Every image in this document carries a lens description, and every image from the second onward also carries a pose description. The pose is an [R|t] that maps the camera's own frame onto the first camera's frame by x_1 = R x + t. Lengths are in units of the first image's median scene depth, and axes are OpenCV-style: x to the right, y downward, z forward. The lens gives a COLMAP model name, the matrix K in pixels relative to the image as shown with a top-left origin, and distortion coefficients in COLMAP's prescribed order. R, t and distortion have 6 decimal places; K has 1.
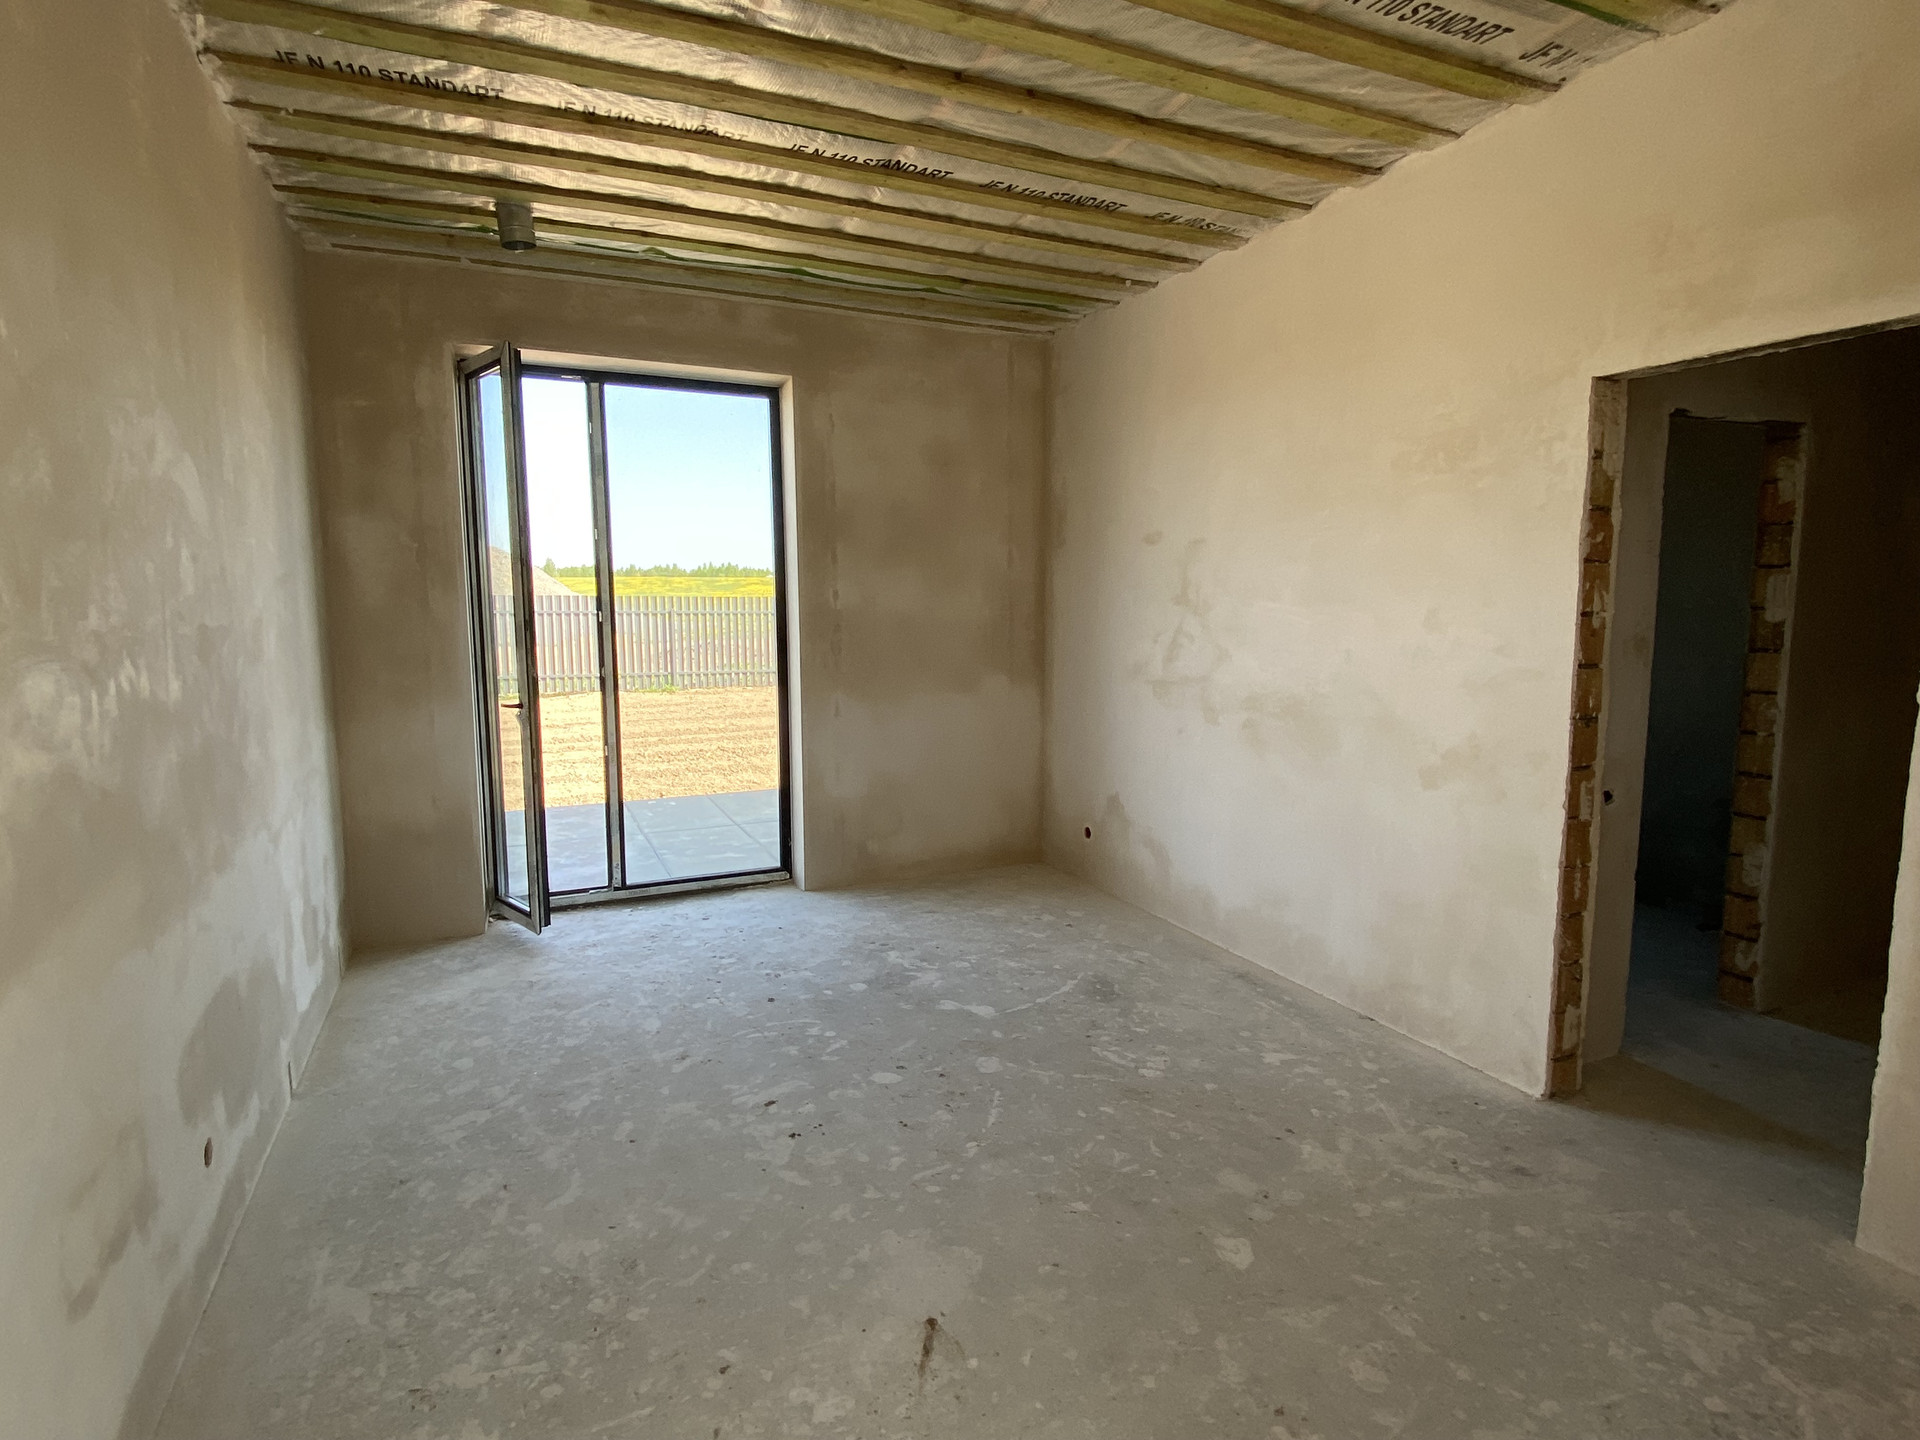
lens RADIAL K [[1004.7, 0, 960.0], [0, 1004.7, 720.0], [0, 0, 1]] dist [0.001446, 0.000385]
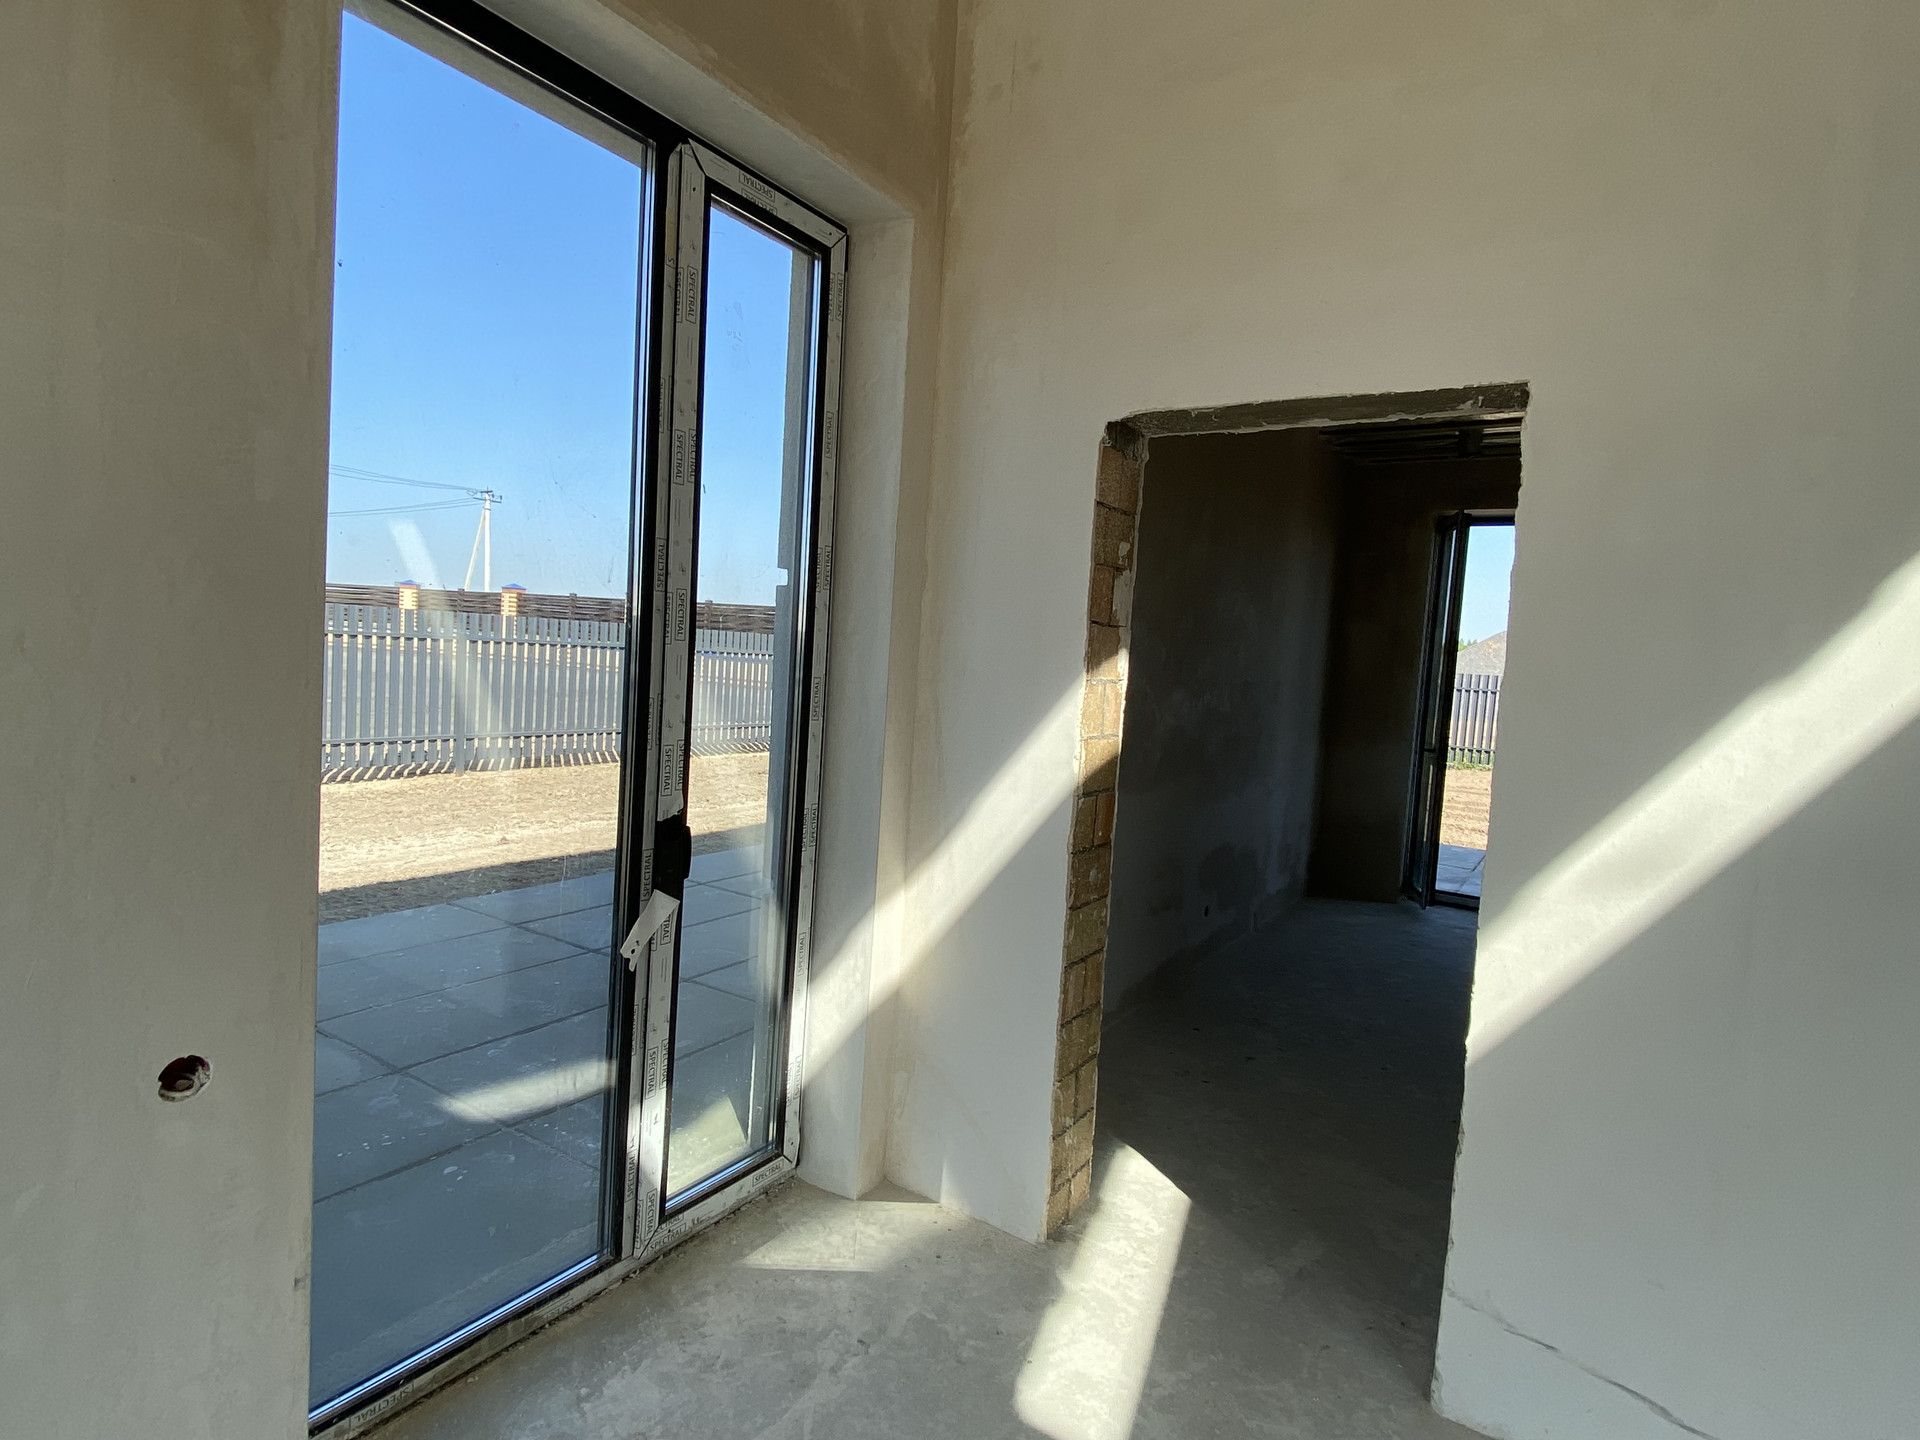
lens RADIAL K [[1004.7, 0, 960.0], [0, 1004.7, 720.0], [0, 0, 1]] dist [0.001446, 0.000385]
pose [[0.540304, 0.091211, -0.836512, 0.455594], [-0.153605, 0.988096, 0.008526, 0.037755], [0.827332, 0.123886, 0.547882, -0.434832]]
